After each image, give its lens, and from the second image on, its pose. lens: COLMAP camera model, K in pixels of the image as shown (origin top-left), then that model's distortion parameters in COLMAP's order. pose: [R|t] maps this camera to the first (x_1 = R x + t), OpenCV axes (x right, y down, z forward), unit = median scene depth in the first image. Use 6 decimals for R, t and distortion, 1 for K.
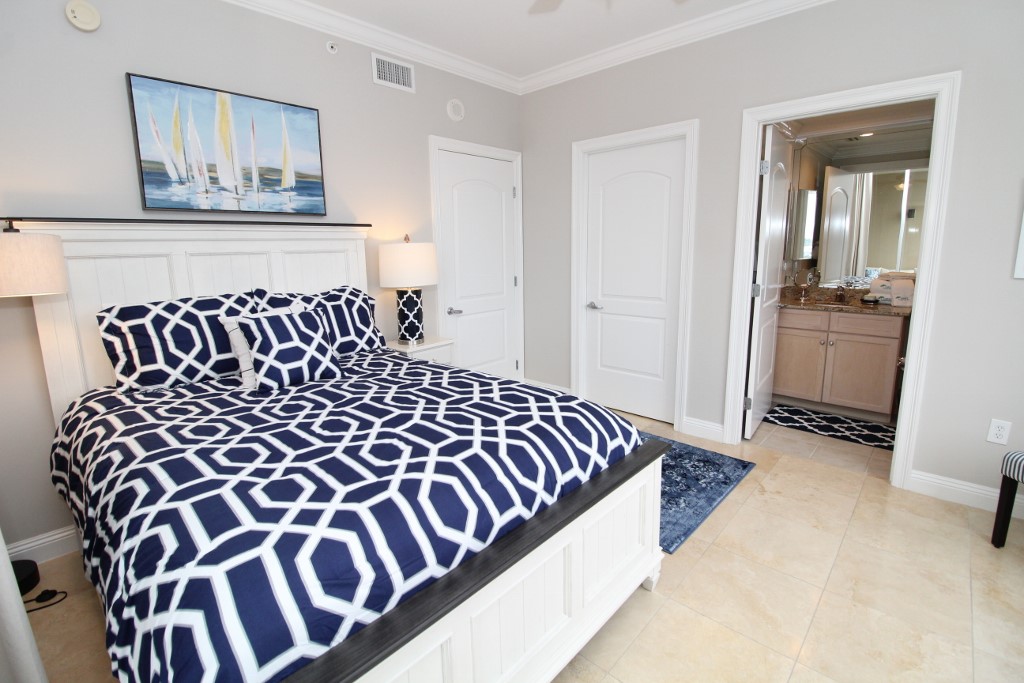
lens RADIAL K [[472.6, 0, 510.8], [0, 472.6, 323.8], [0, 0, 1]] dist [-0.000212, -0.013326]
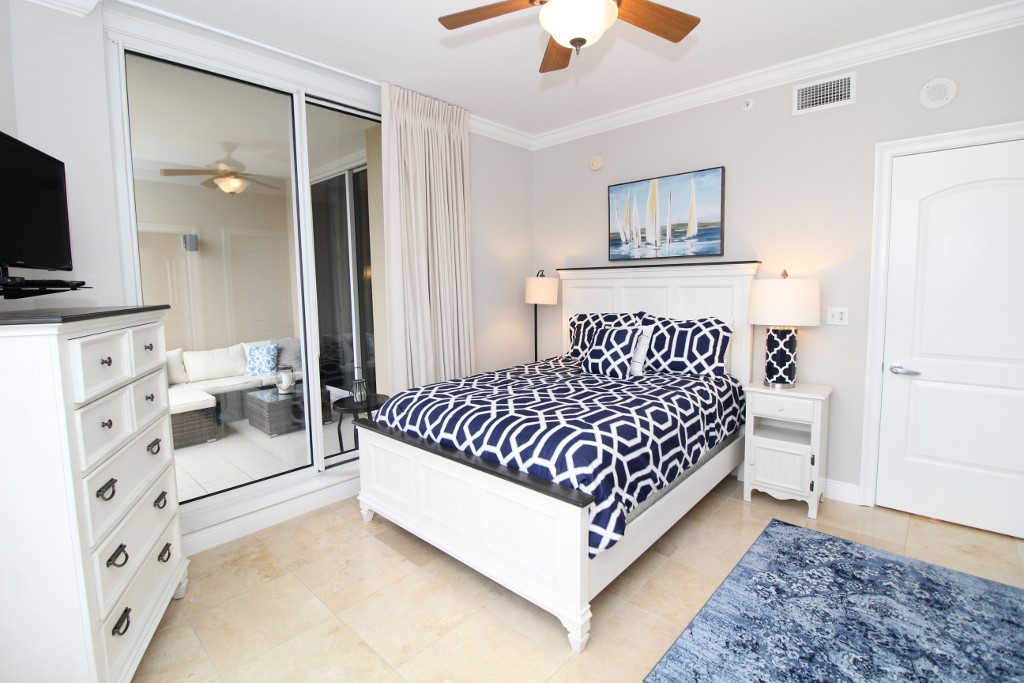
lens RADIAL K [[472.6, 0, 510.8], [0, 472.6, 323.8], [0, 0, 1]] dist [-0.000212, -0.013326]
pose [[-0.002038, 0.107961, -0.994153, 0.853989], [-0.143992, 0.983763, 0.107128, -0.126074], [0.989577, 0.143368, 0.013541, 0.550209]]
